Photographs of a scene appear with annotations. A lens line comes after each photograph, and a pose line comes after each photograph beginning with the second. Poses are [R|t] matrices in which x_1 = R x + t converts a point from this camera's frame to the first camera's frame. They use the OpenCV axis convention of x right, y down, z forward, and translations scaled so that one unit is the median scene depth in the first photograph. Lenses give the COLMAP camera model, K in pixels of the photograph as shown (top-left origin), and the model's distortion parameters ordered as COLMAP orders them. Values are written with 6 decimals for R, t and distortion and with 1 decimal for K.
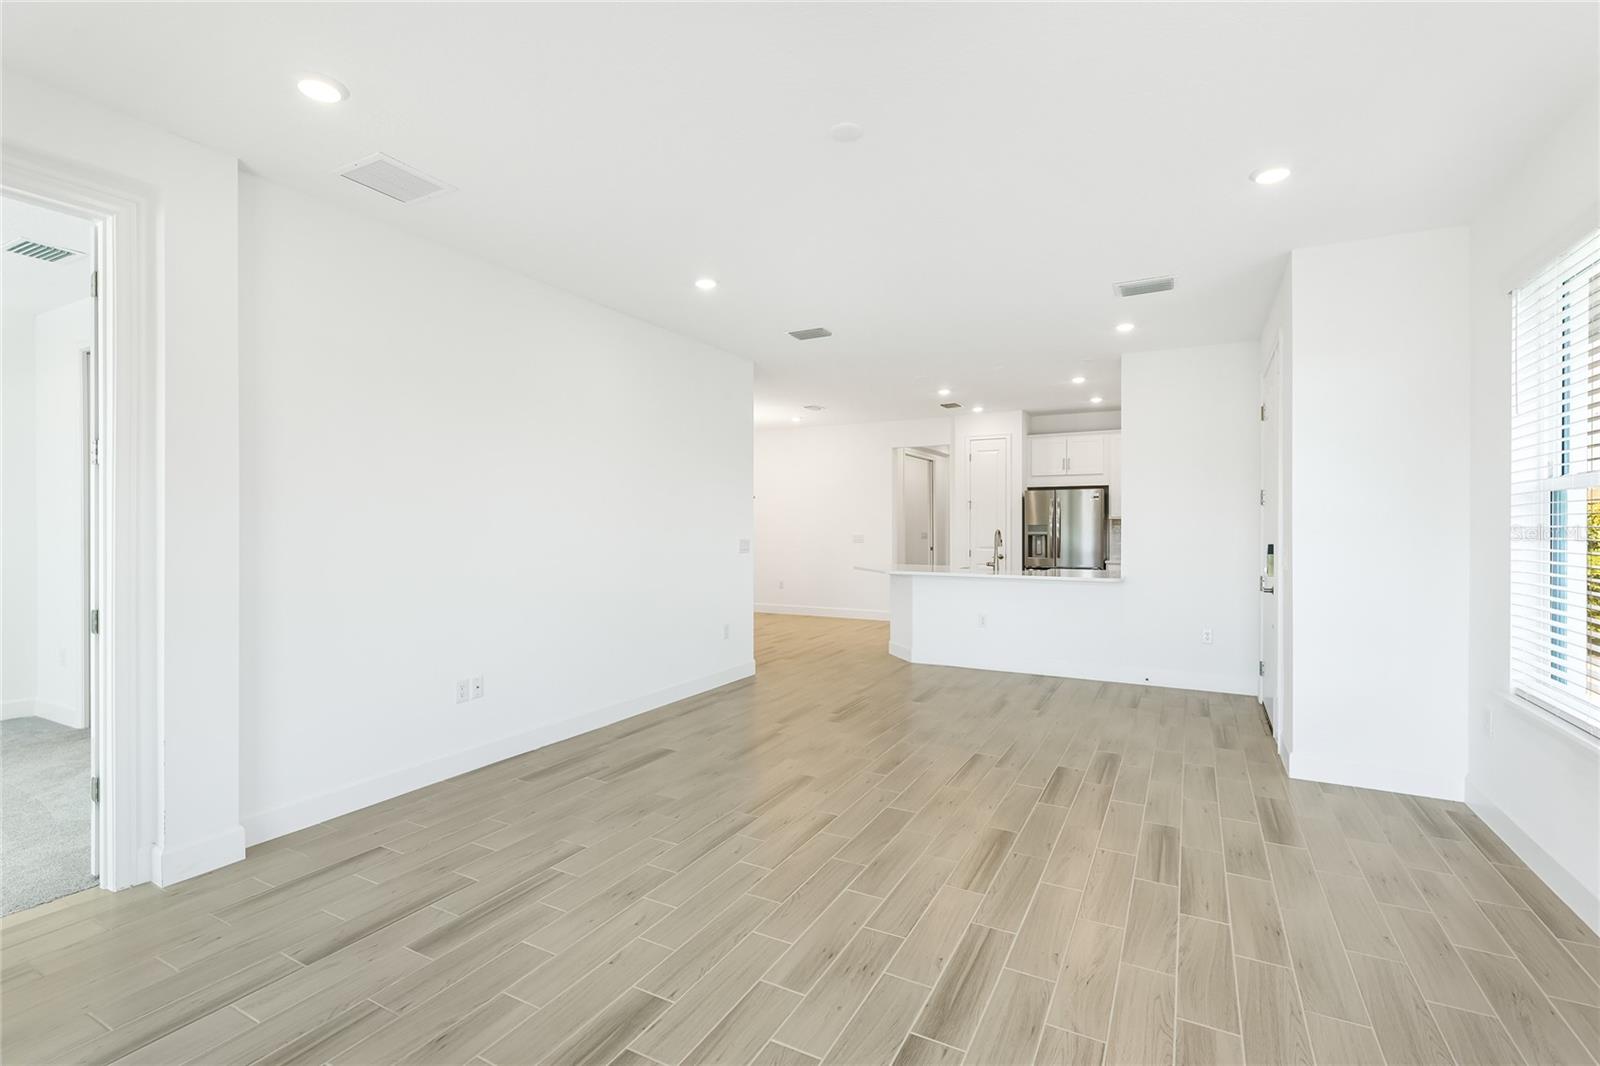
lens RADIAL K [[727.6, 0, 795.6], [0, 727.6, 529.9], [0, 0, 1]] dist [0.004117, -0.000382]
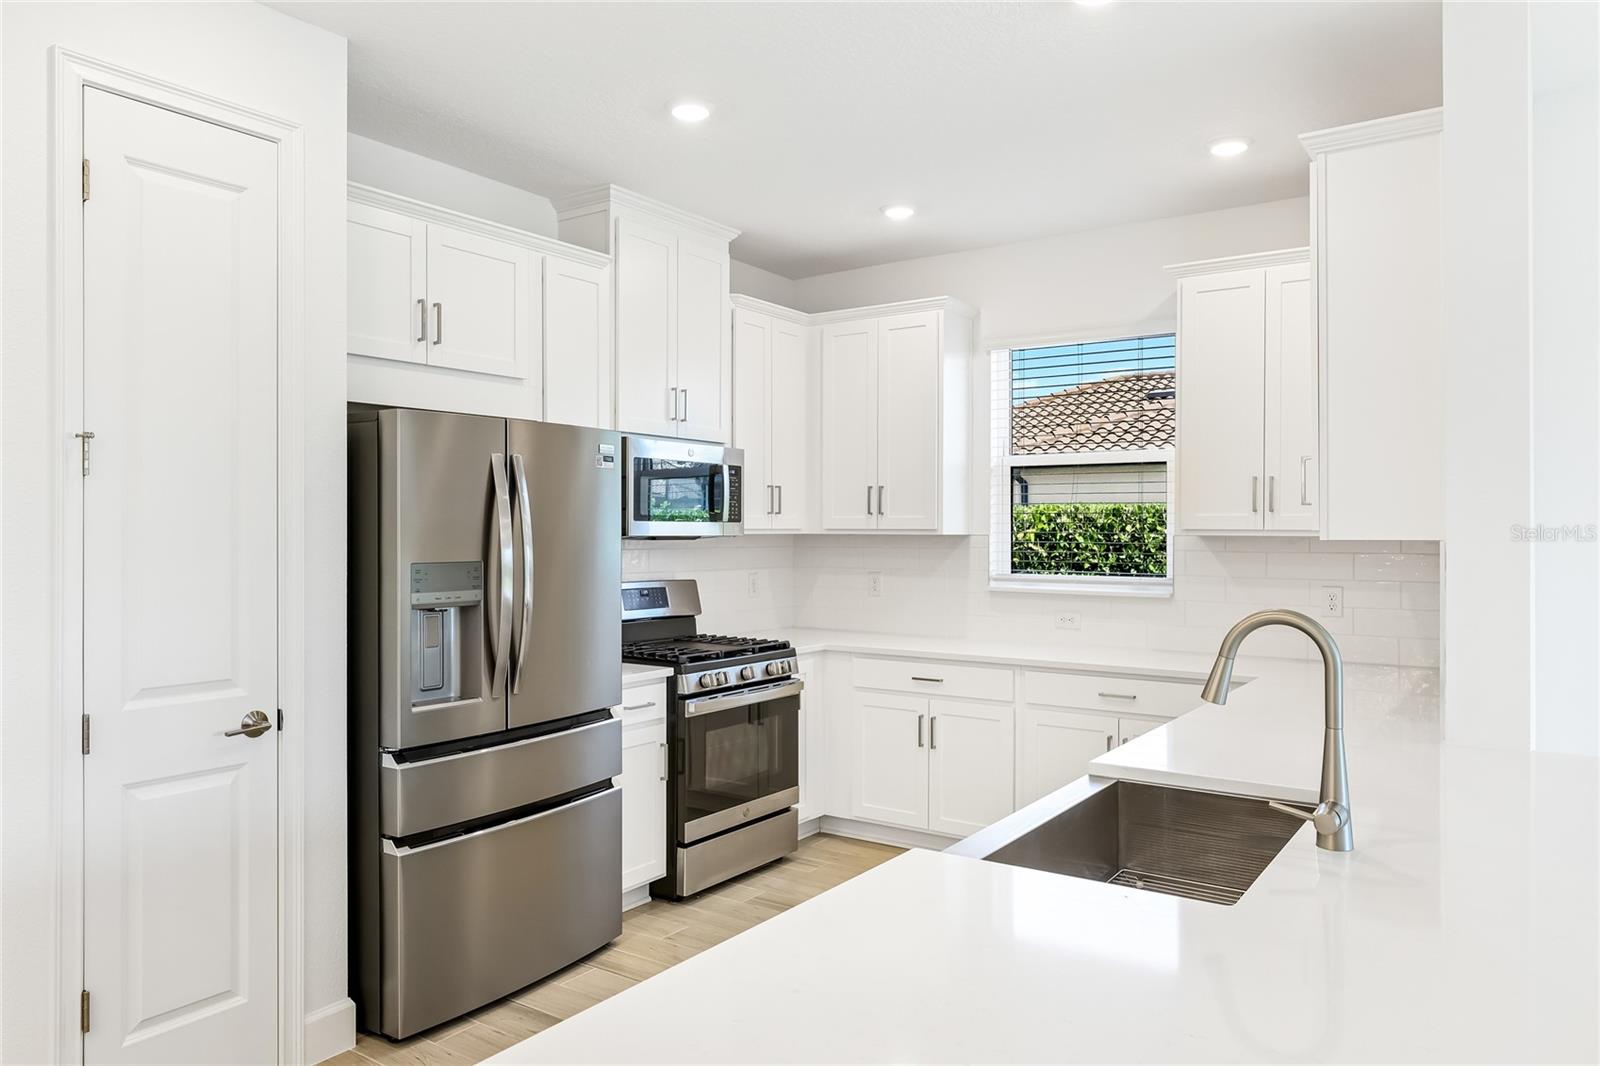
lens RADIAL K [[1076.5, 0, 802.5], [0, 1076.5, 535.8], [0, 0, 1]] dist [0.000853, 0.000426]
pose [[0.109368, -0.001127, 0.994001, 0.000740], [0.003423, 0.999994, 0.000757, -0.014389], [-0.993995, 0.003320, 0.109372, 0.840461]]
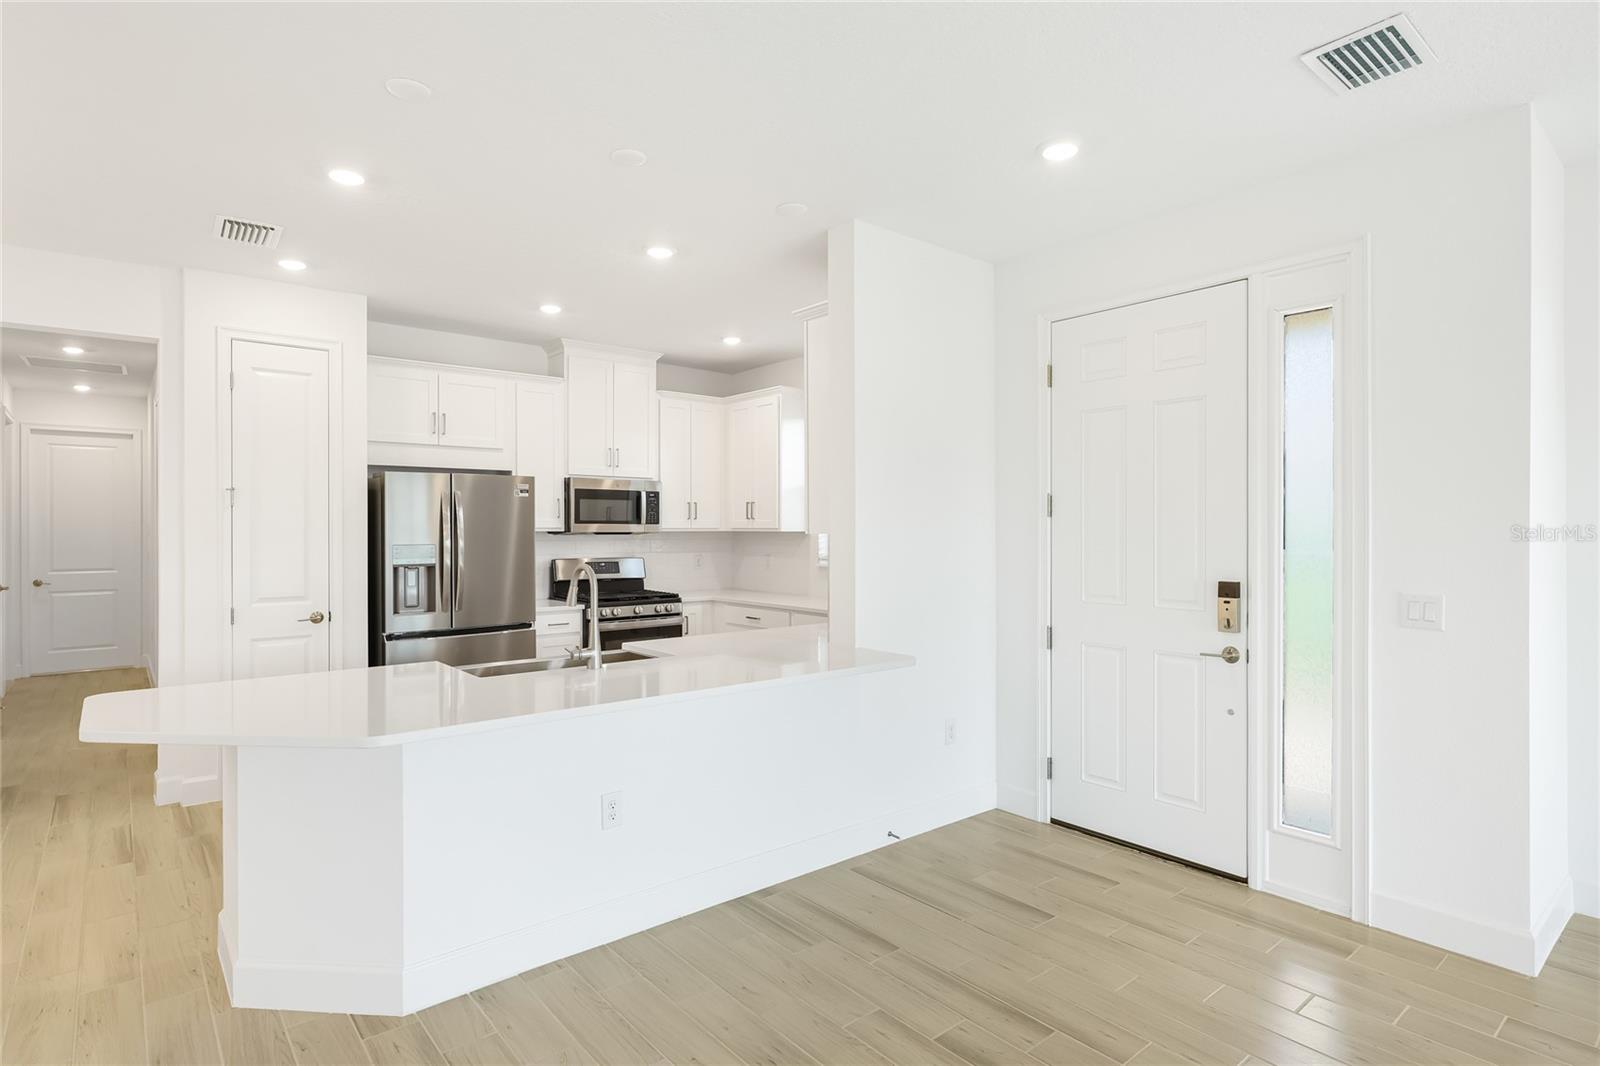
lens RADIAL K [[821.9, 0, 801.2], [0, 821.9, 531.7], [0, 0, 1]] dist [0.004803, 0.000540]
pose [[0.376222, 0.000822, 0.926529, -0.074554], [0.004022, 0.999989, -0.002521, -0.012075], [-0.926521, 0.004674, 0.376214, 0.552278]]
